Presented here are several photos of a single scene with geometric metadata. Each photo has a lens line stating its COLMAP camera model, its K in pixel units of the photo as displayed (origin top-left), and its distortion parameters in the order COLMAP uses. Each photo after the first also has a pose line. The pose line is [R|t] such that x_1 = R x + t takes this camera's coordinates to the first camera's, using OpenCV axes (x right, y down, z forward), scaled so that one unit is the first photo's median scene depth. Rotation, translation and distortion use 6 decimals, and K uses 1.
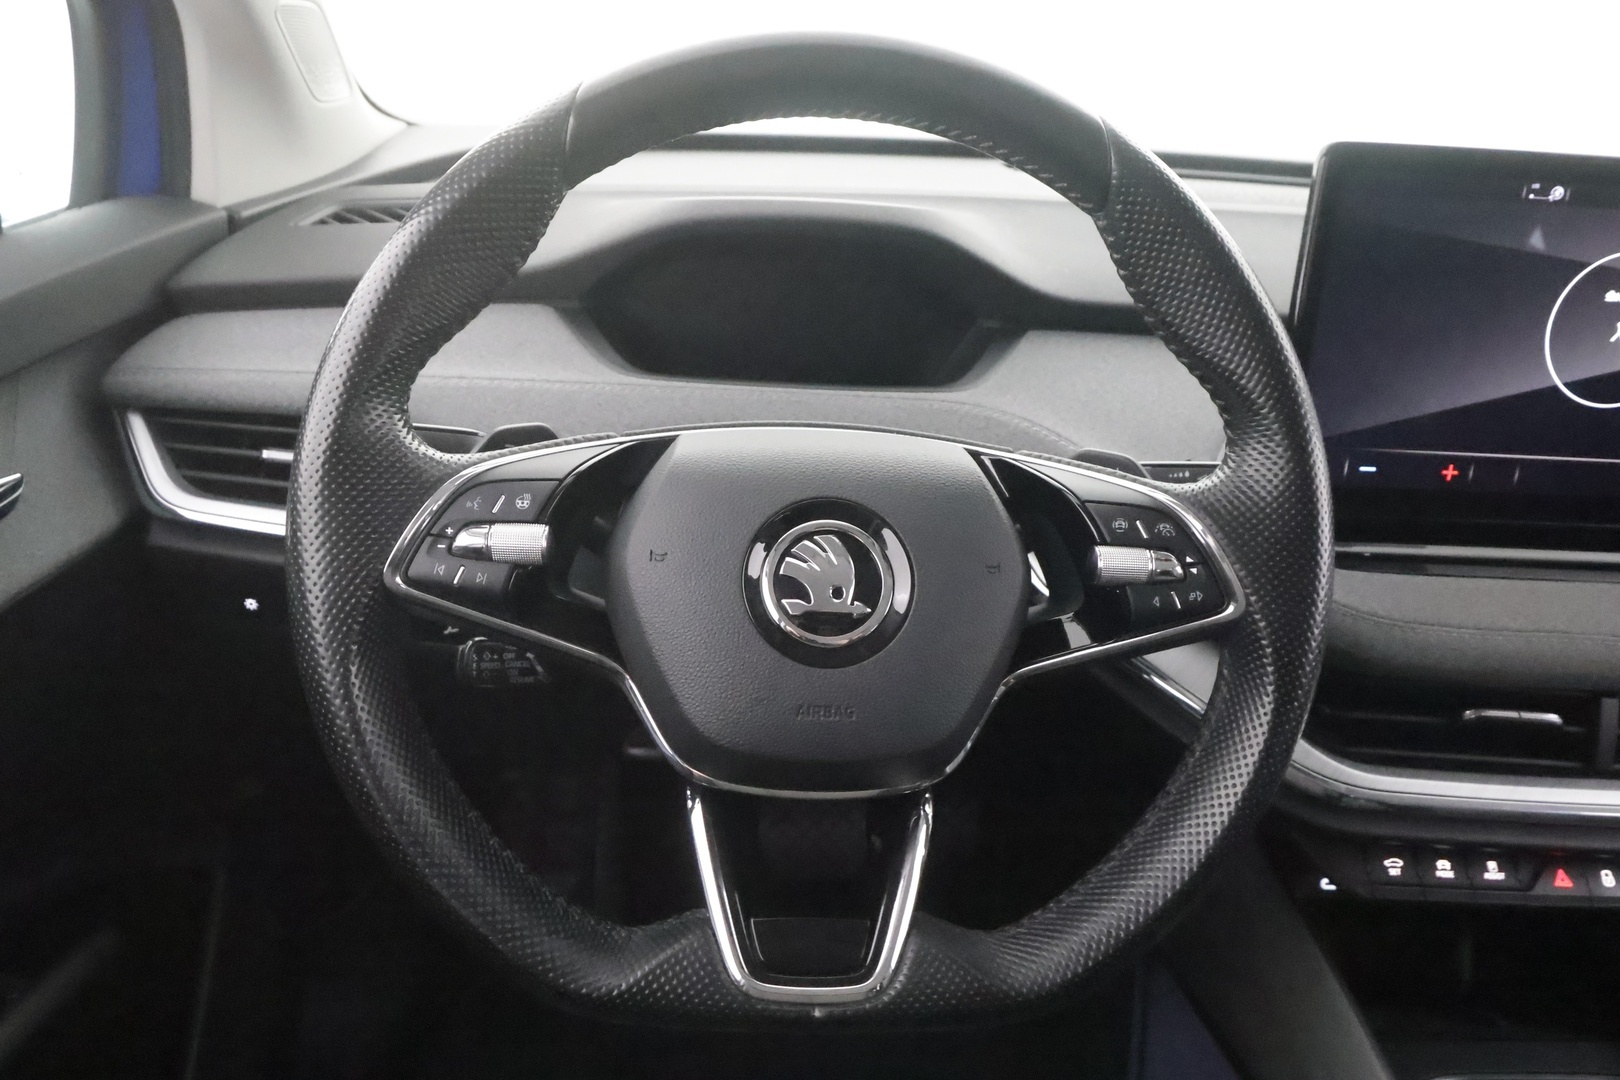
lens RADIAL K [[1161.2, 0, 810.4], [0, 1161.2, 550.1], [0, 0, 1]] dist [0.000617, 0.000551]
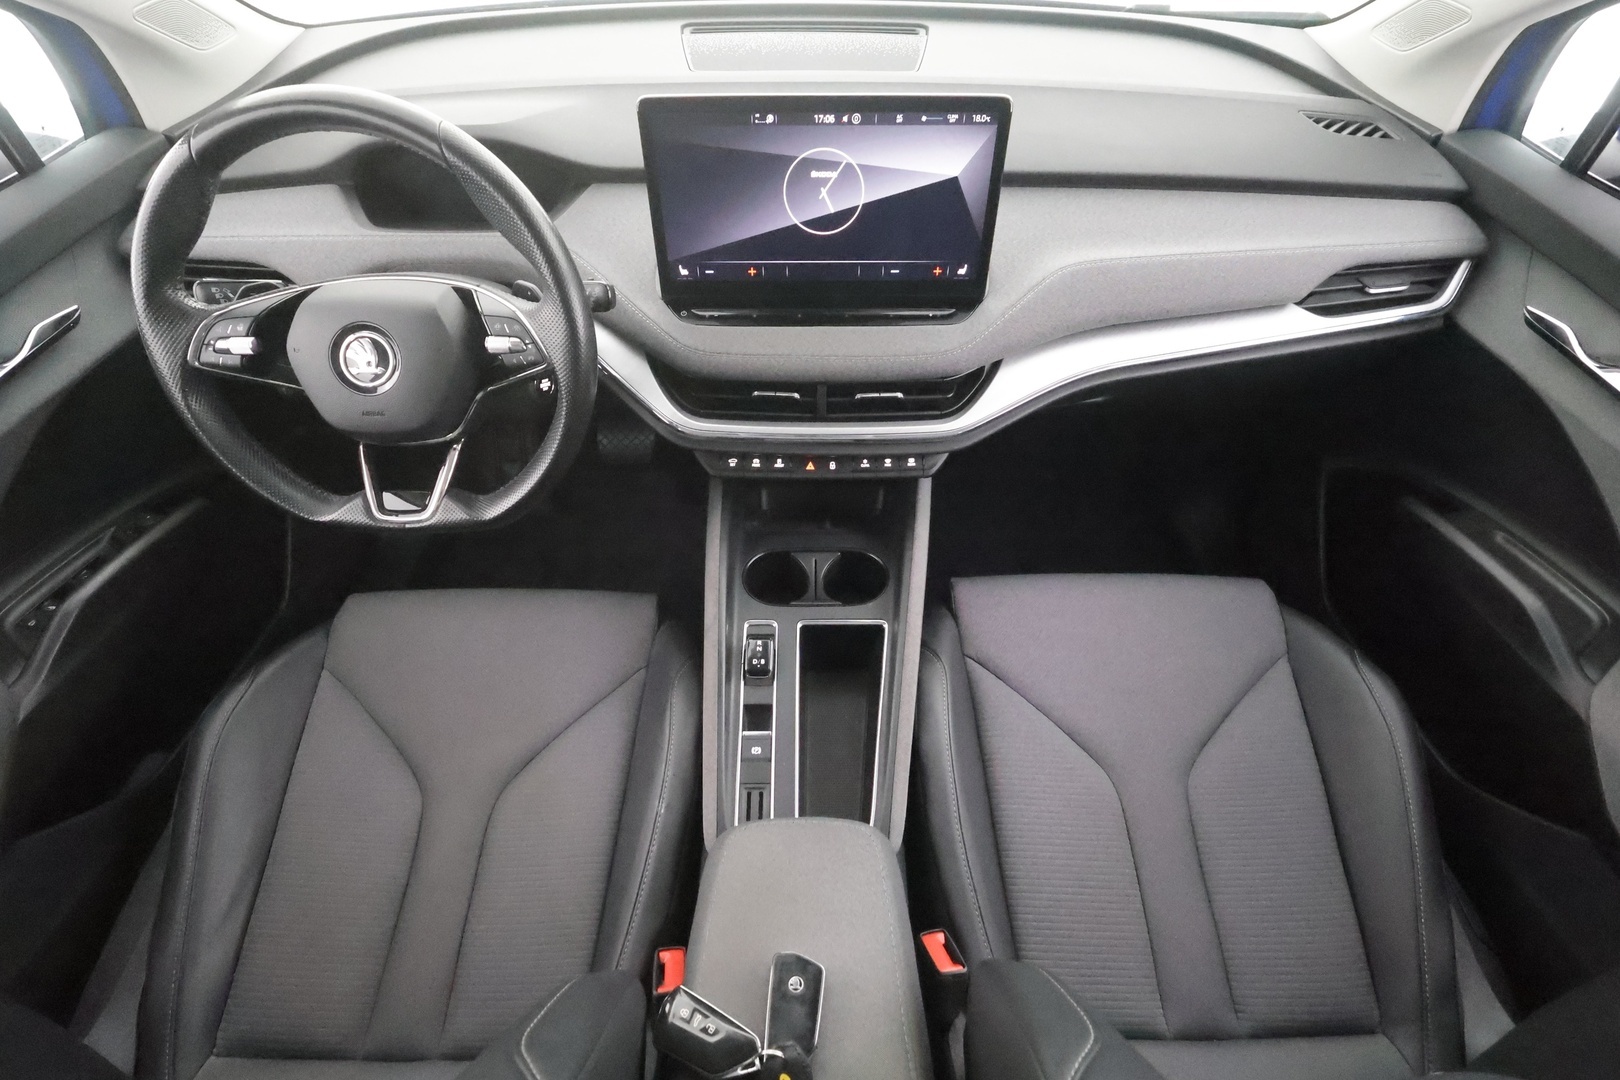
lens RADIAL K [[744.7, 0, 812.2], [0, 744.7, 551.0], [0, 0, 1]] dist [-0.008996, 0.000926]
pose [[0.997280, -0.006674, -0.073403, 0.990002], [0.035654, 0.915300, 0.401191, -0.181523], [0.064508, -0.402717, 0.913049, -0.472683]]
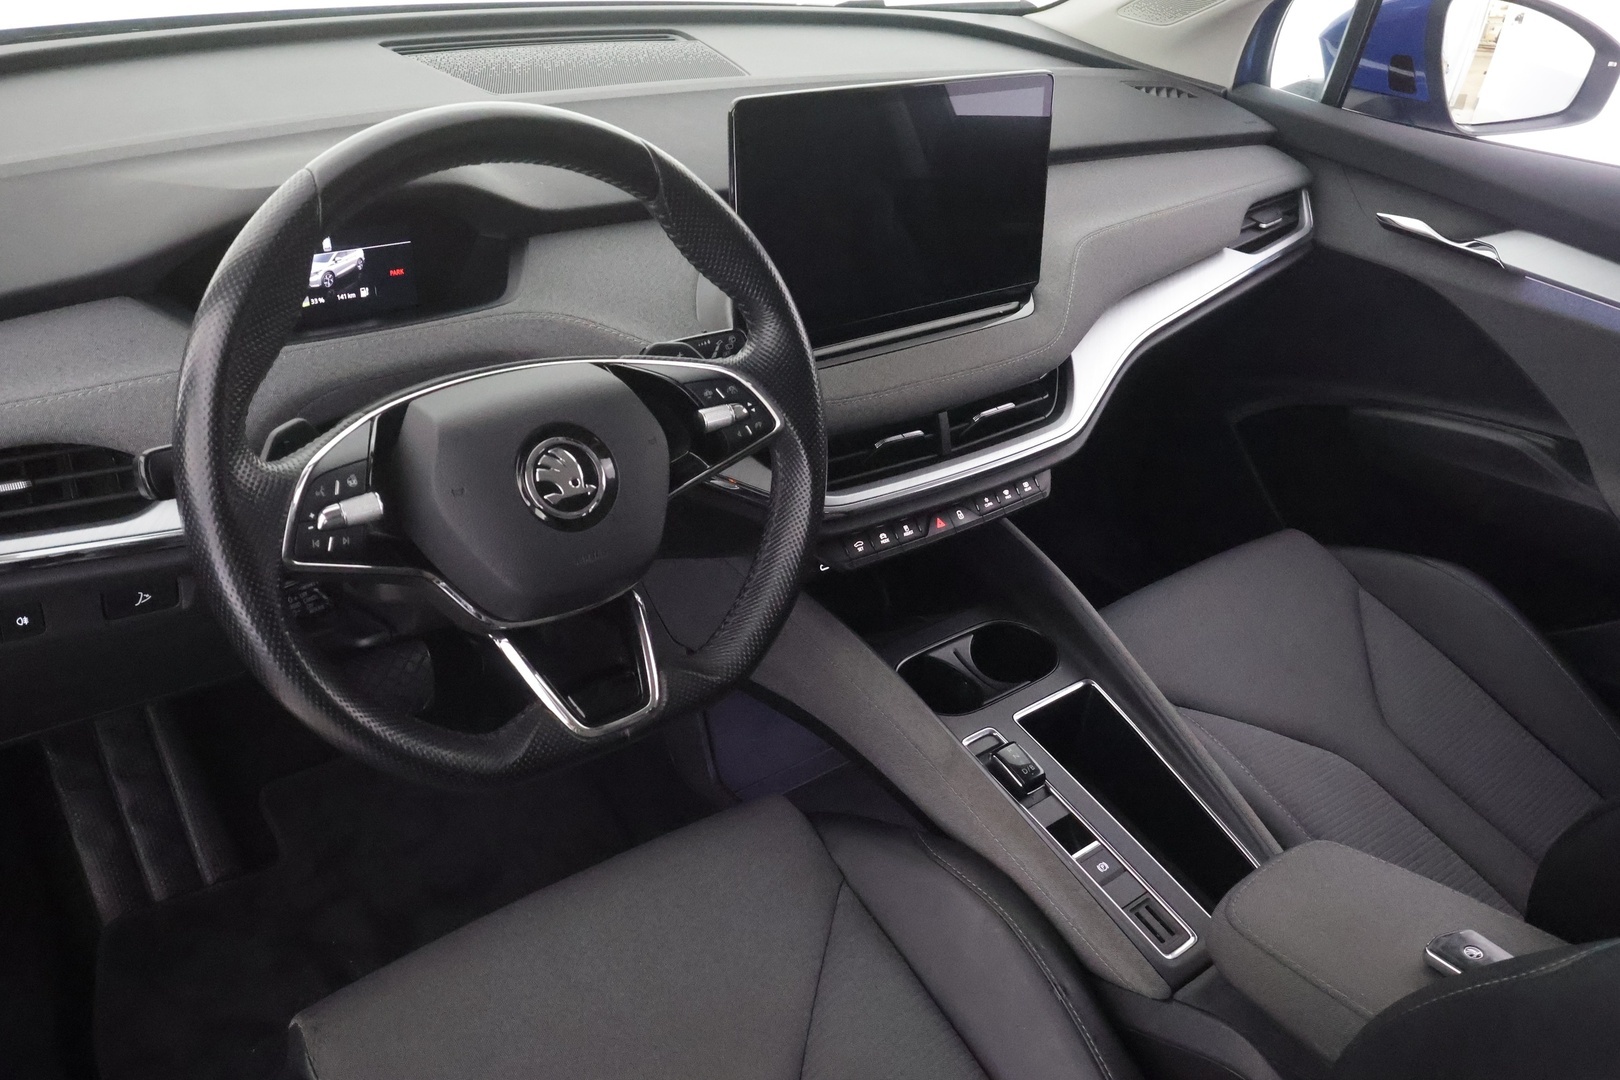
lens RADIAL K [[1271.9, 0, 837.4], [0, 1271.9, 548.4], [0, 0, 1]] dist [-0.003998, -0.009652]
pose [[0.805983, -0.302236, 0.508964, -0.558977], [0.204390, 0.949039, 0.239897, -0.205600], [-0.555532, -0.089326, 0.826683, -0.591085]]
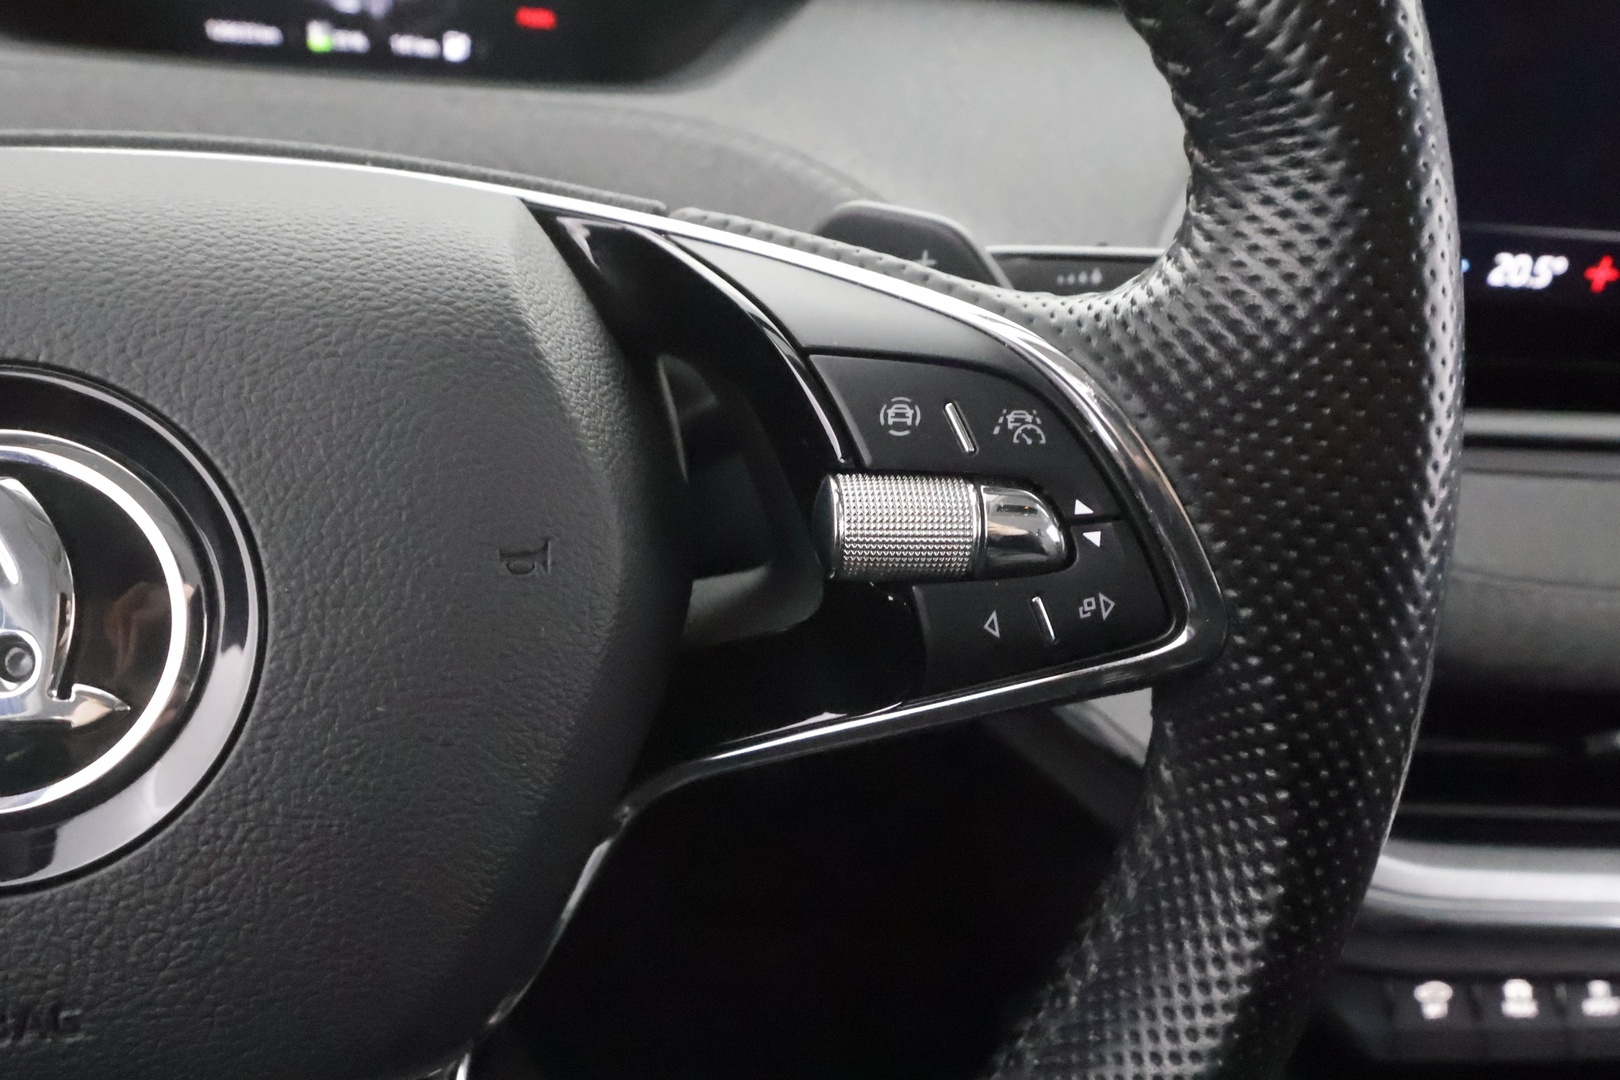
lens RADIAL K [[1271.9, 0, 837.4], [0, 1271.9, 548.4], [0, 0, 1]] dist [-0.003998, -0.009652]
pose [[0.994119, -0.014801, 0.107277, 0.204266], [-0.000740, 0.989665, 0.143393, -0.036742], [-0.108291, -0.142629, 0.983834, 0.606043]]
